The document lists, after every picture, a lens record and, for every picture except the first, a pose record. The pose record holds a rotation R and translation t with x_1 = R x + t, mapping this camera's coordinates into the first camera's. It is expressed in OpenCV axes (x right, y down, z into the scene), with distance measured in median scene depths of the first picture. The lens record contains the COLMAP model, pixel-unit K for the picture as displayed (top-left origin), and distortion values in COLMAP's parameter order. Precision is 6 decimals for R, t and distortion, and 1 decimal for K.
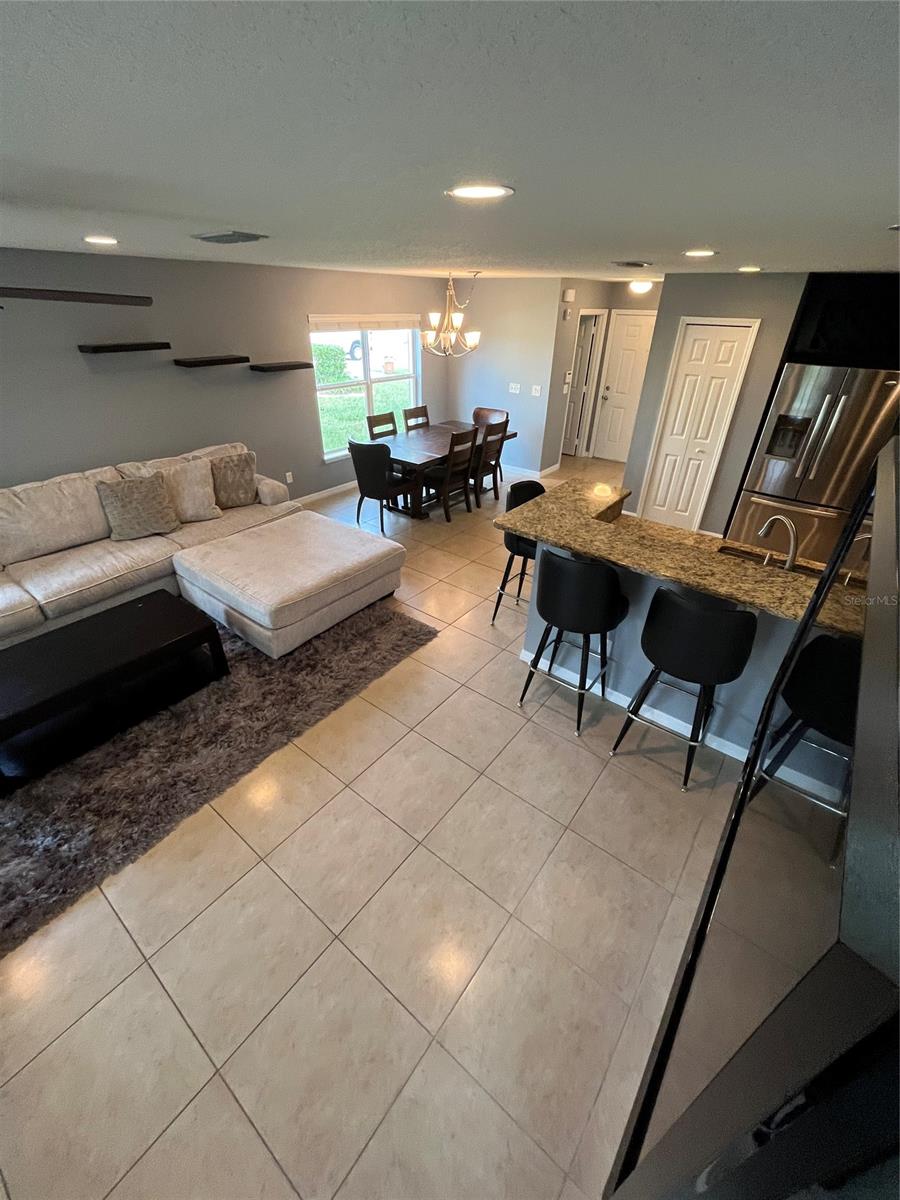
lens RADIAL K [[484.1, 0, 450.0], [0, 484.1, 600.0], [0, 0, 1]] dist [0.001428, 0.000061]
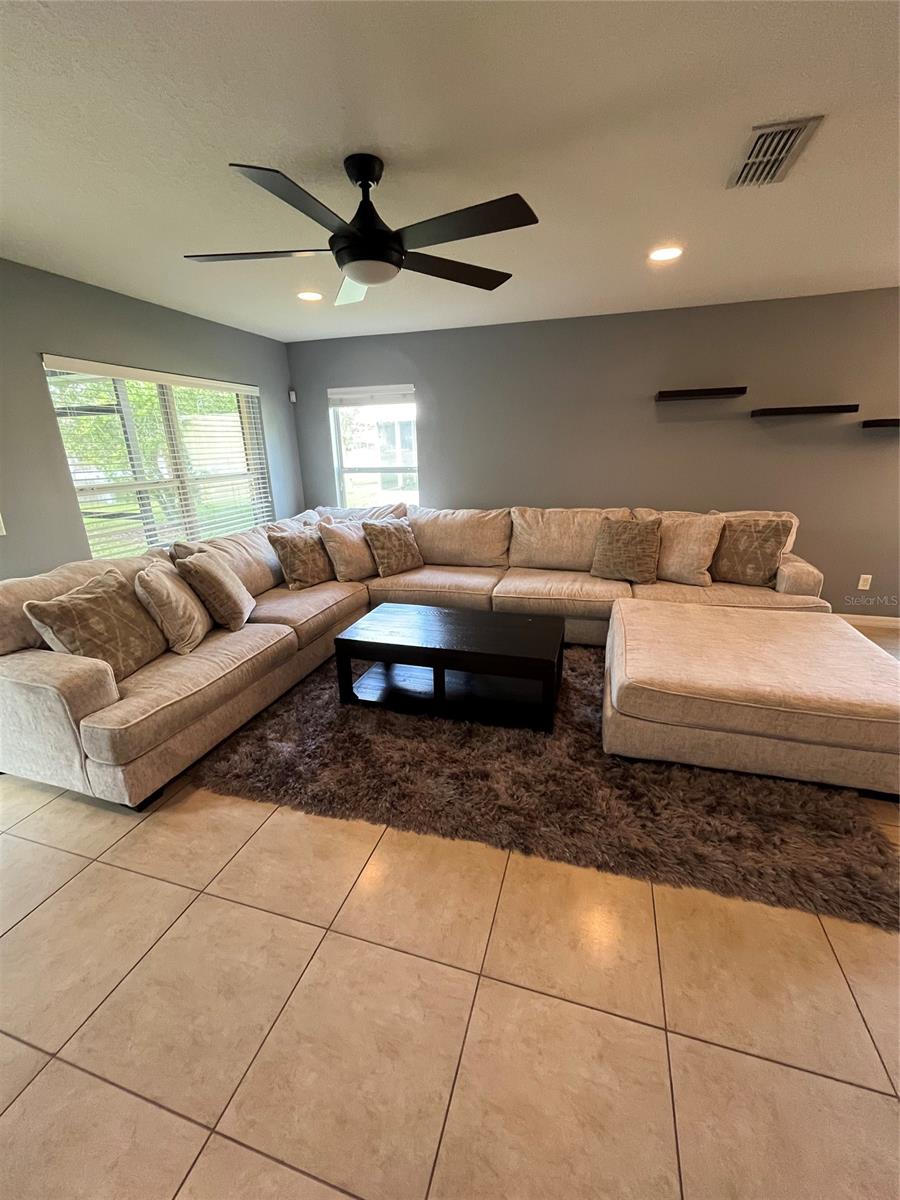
lens RADIAL K [[484.1, 0, 450.0], [0, 484.1, 600.0], [0, 0, 1]] dist [0.001428, 0.000061]
pose [[0.362903, 0.264244, -0.893575, 0.116904], [-0.464648, 0.882541, 0.072276, -0.017067], [0.807715, 0.388969, 0.443057, 0.404222]]
